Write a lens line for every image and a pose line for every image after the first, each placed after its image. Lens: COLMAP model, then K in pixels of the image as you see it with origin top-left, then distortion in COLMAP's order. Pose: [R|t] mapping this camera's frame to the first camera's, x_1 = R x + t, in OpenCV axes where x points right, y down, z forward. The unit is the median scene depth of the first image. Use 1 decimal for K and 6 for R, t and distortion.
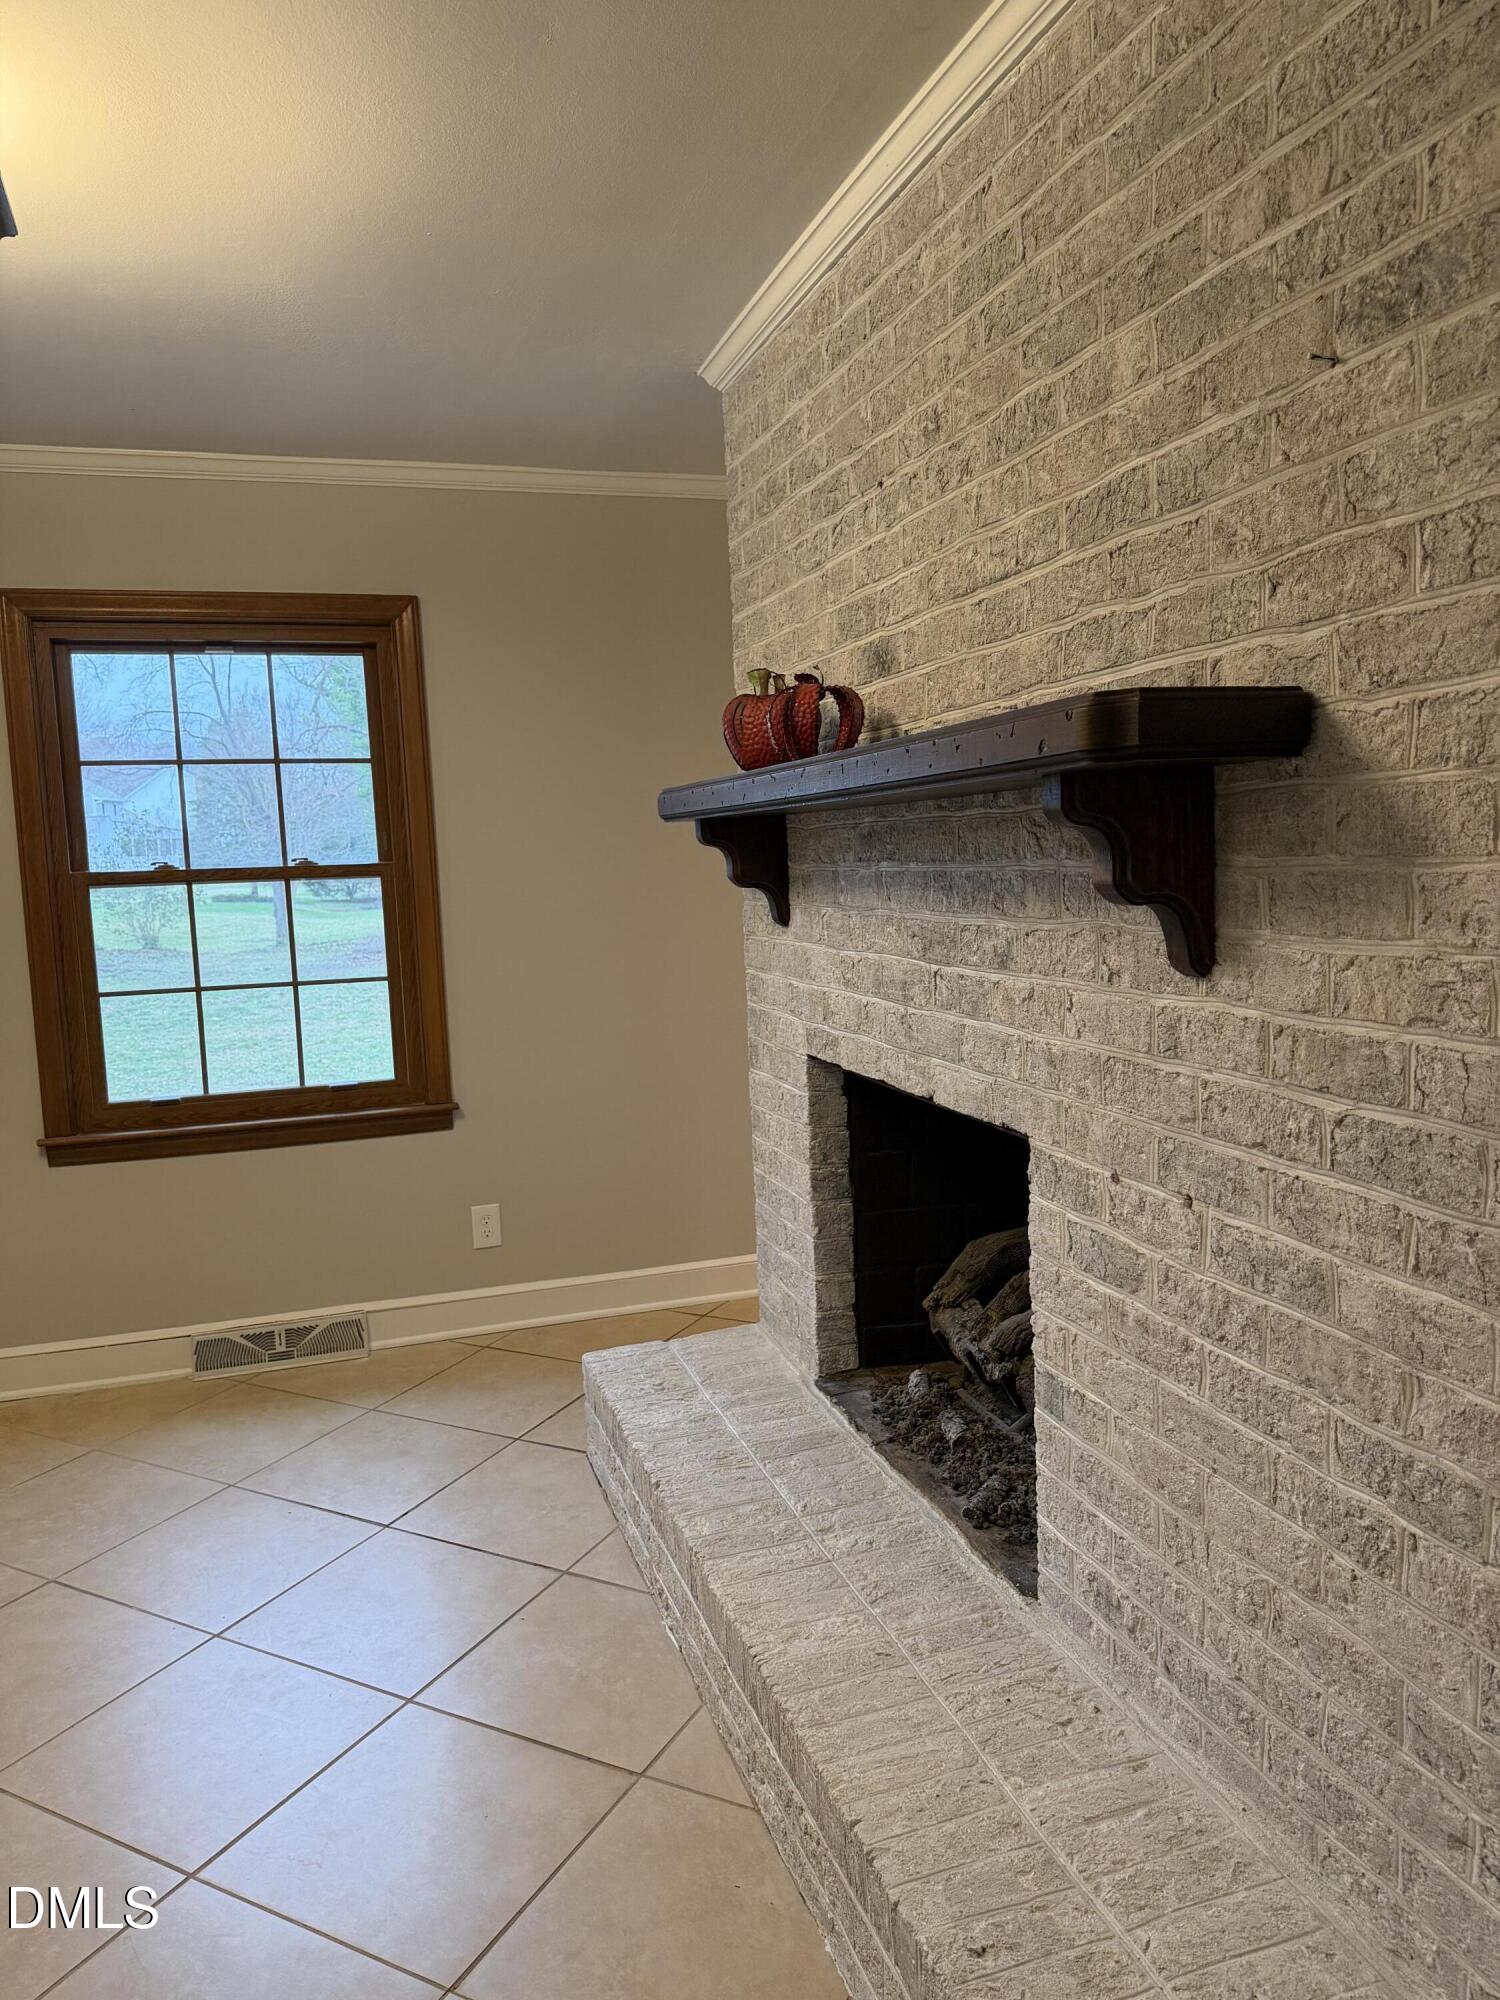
lens RADIAL K [[1418.8, 0, 767.5], [0, 1418.8, 1005.3], [0, 0, 1]] dist [0.086034, -0.123655]
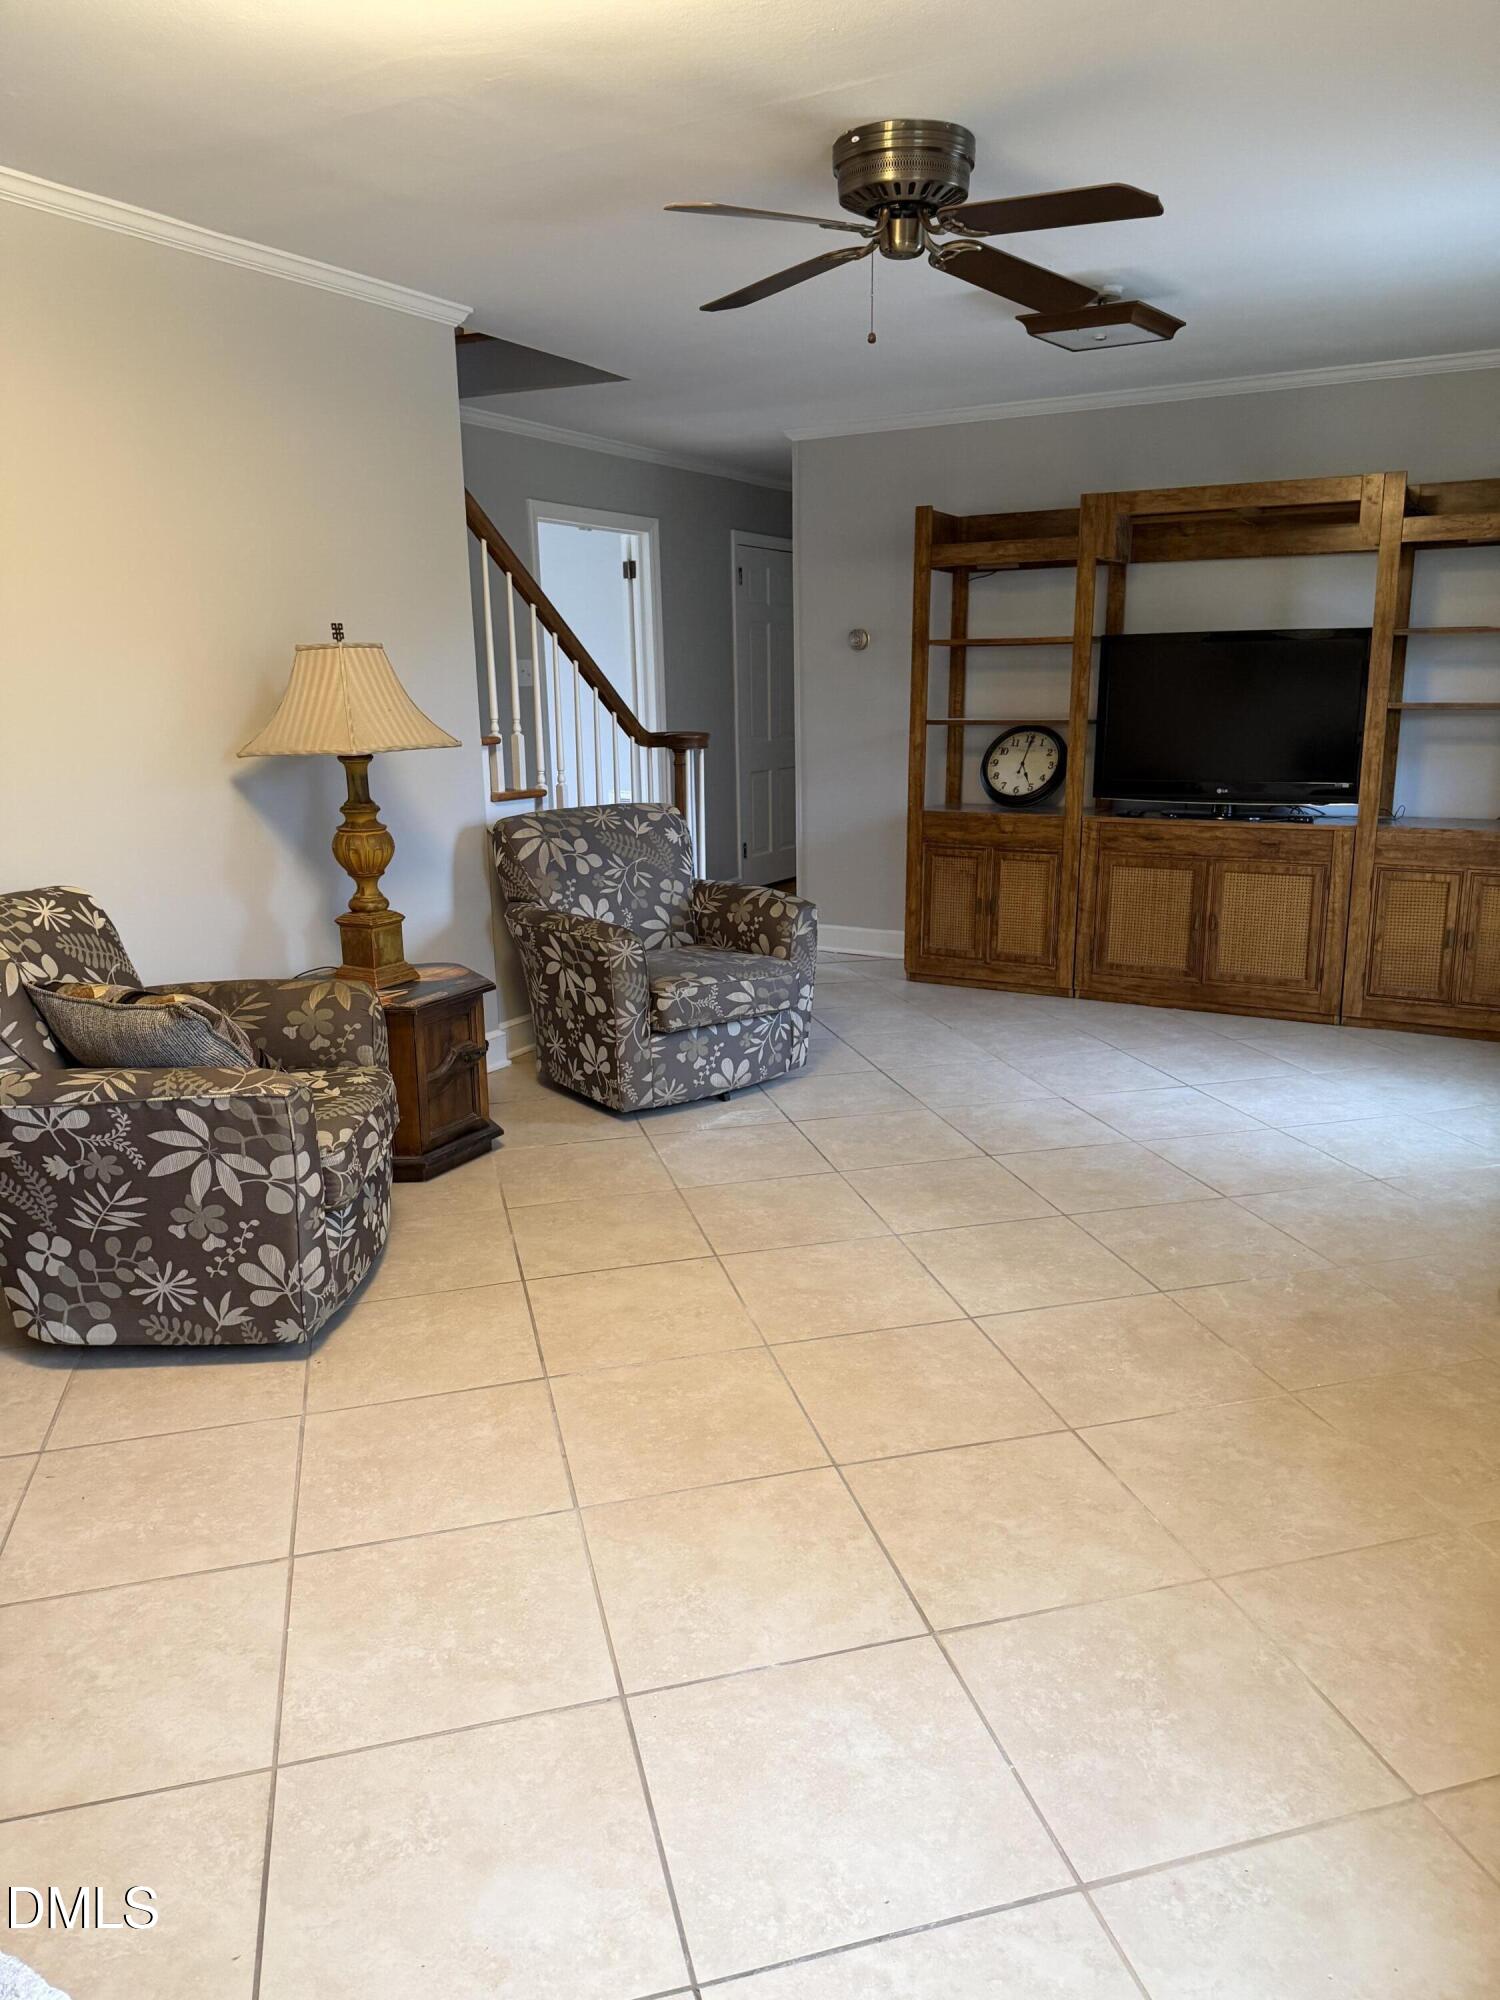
lens RADIAL K [[1418.8, 0, 744.6], [0, 1418.8, 994.7], [0, 0, 1]] dist [0.086034, -0.123655]
pose [[-0.731366, 0.192557, -0.654236, -0.000996], [-0.038624, 0.946077, 0.321631, -0.232345], [0.680890, 0.260500, -0.684491, 2.121365]]
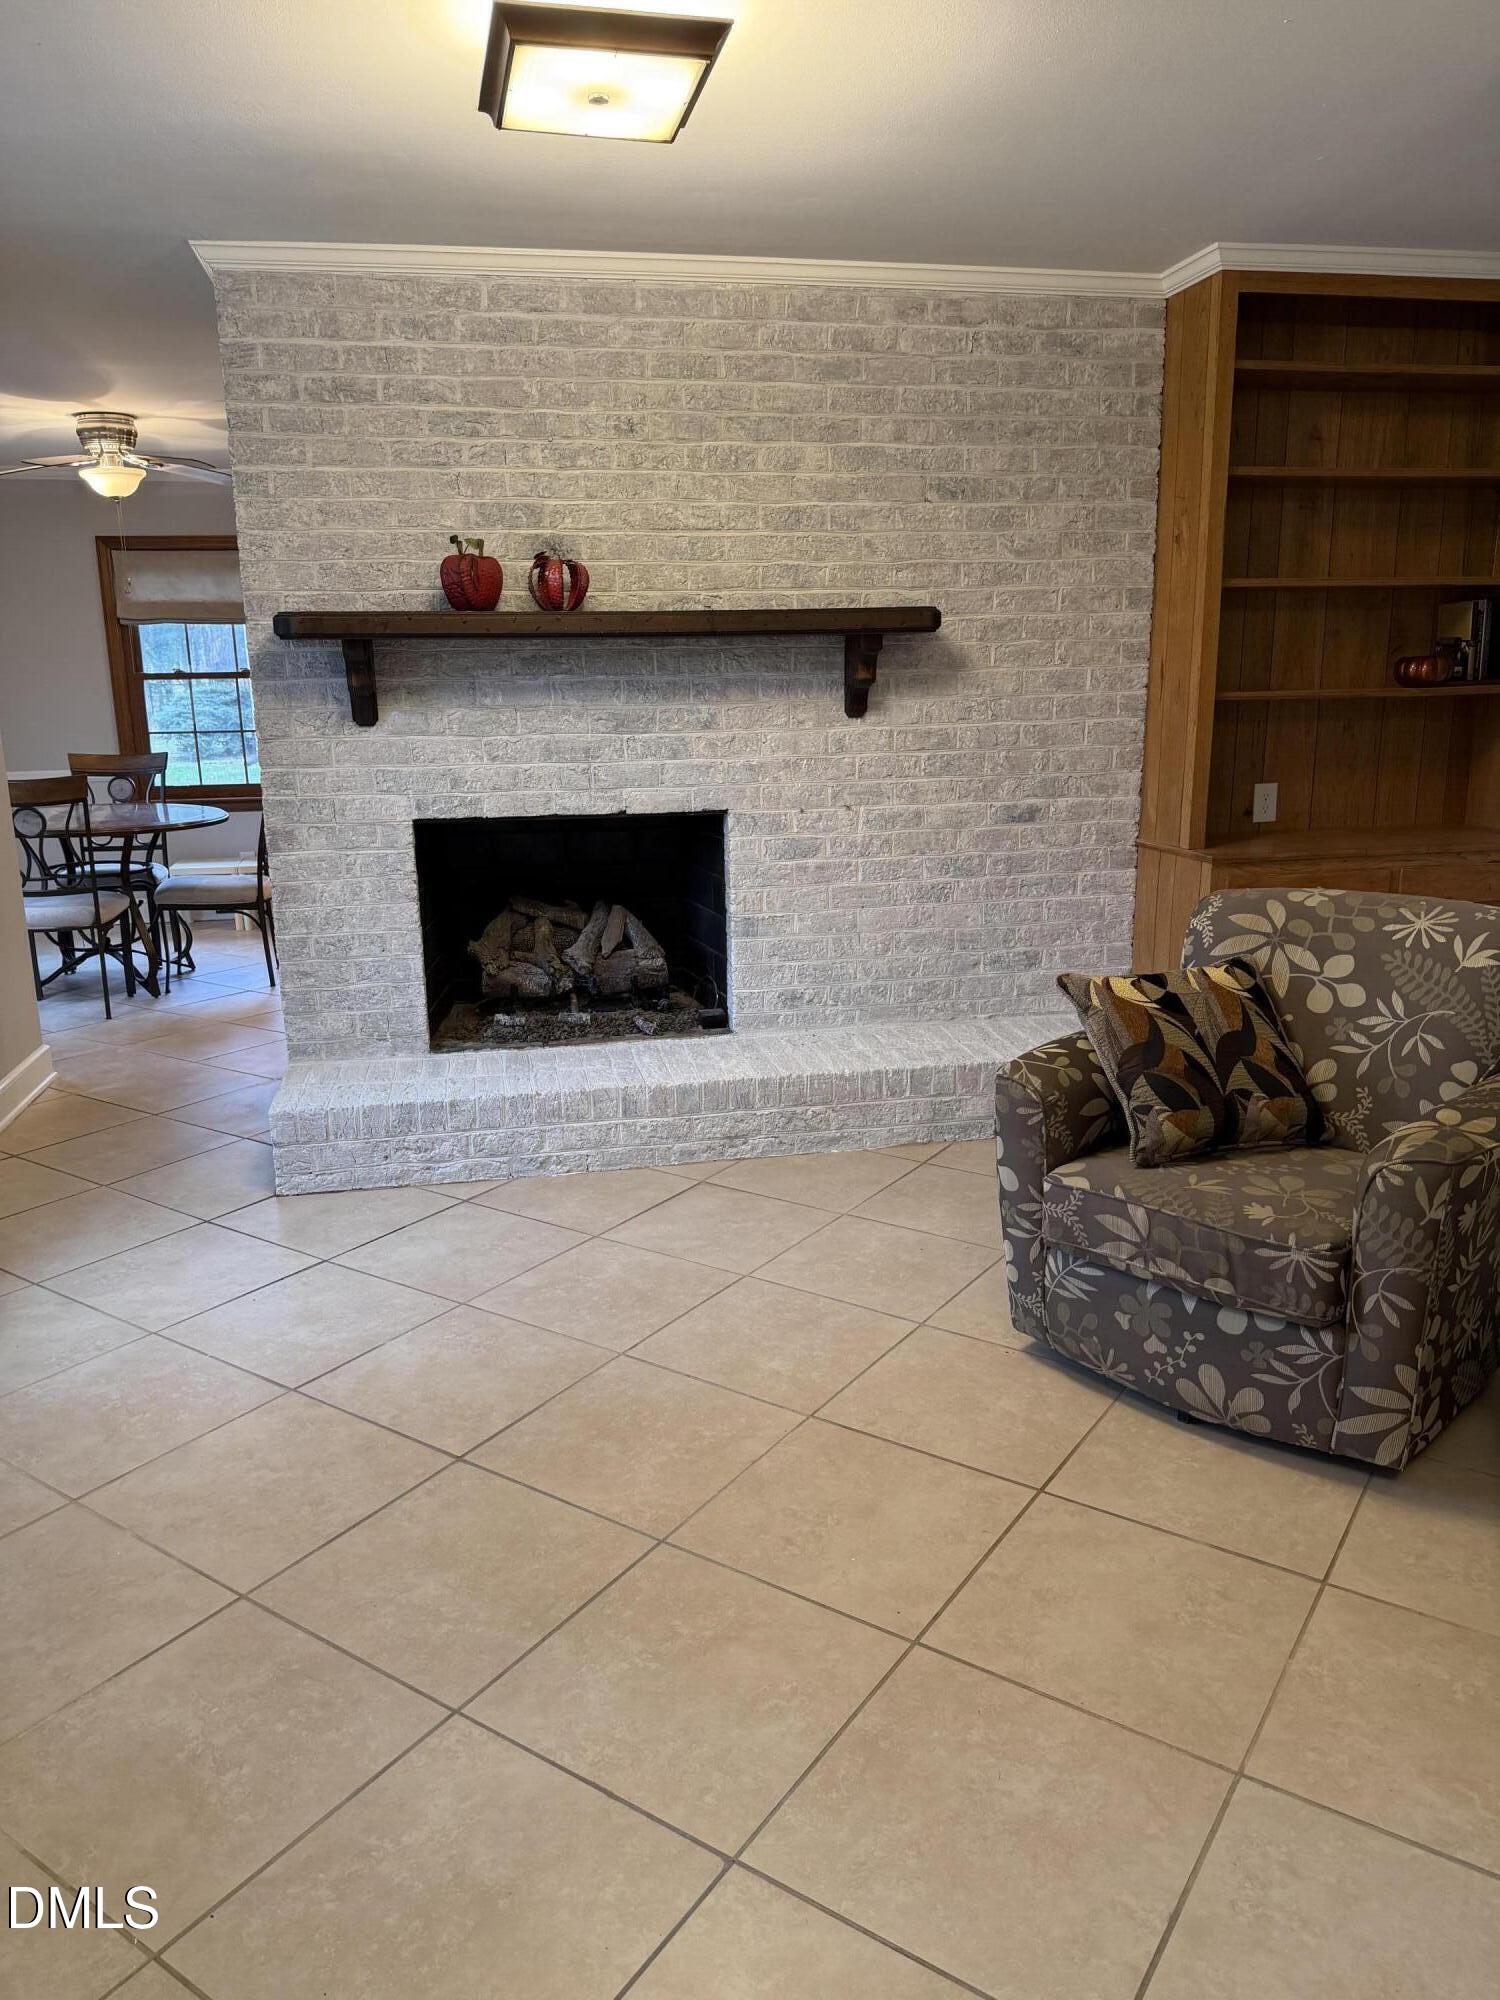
lens RADIAL K [[1418.8, 0, 752.4], [0, 1418.8, 1017.6], [0, 0, 1]] dist [0.086034, -0.123655]
pose [[0.107810, -0.207232, 0.972333, -2.161696], [0.121269, 0.973471, 0.194028, -0.012127], [-0.986748, 0.096996, 0.130081, 0.822732]]
